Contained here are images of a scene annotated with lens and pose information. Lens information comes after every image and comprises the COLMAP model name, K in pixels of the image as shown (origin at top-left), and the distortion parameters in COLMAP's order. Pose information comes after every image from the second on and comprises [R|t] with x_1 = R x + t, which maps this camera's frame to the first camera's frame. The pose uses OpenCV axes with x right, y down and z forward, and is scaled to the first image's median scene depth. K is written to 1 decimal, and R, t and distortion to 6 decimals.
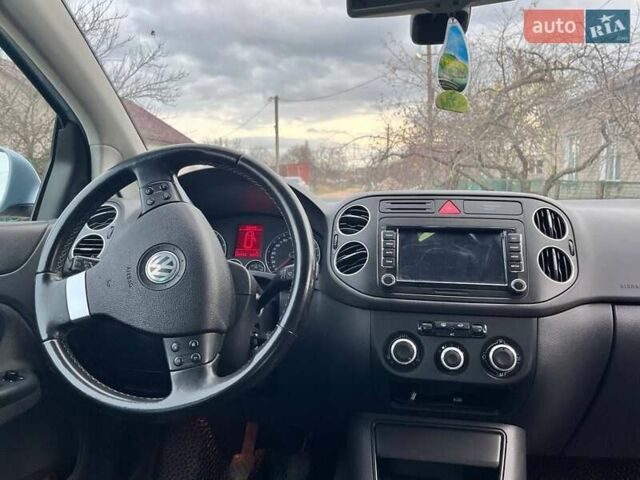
lens RADIAL K [[512.7, 0, 320.0], [0, 512.7, 240.0], [0, 0, 1]] dist [0.029105, -0.006243]
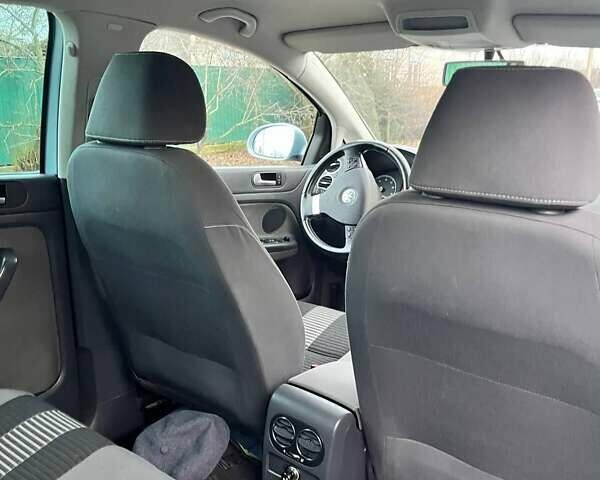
lens RADIAL K [[614.6, 0, 300.0], [0, 614.6, 240.0], [0, 0, 1]] dist [0.025285, -0.007964]
pose [[0.875413, 0.142281, -0.461962, 0.714148], [-0.086462, 0.986376, 0.139953, -0.107767], [0.475581, -0.082575, 0.875788, -1.372275]]
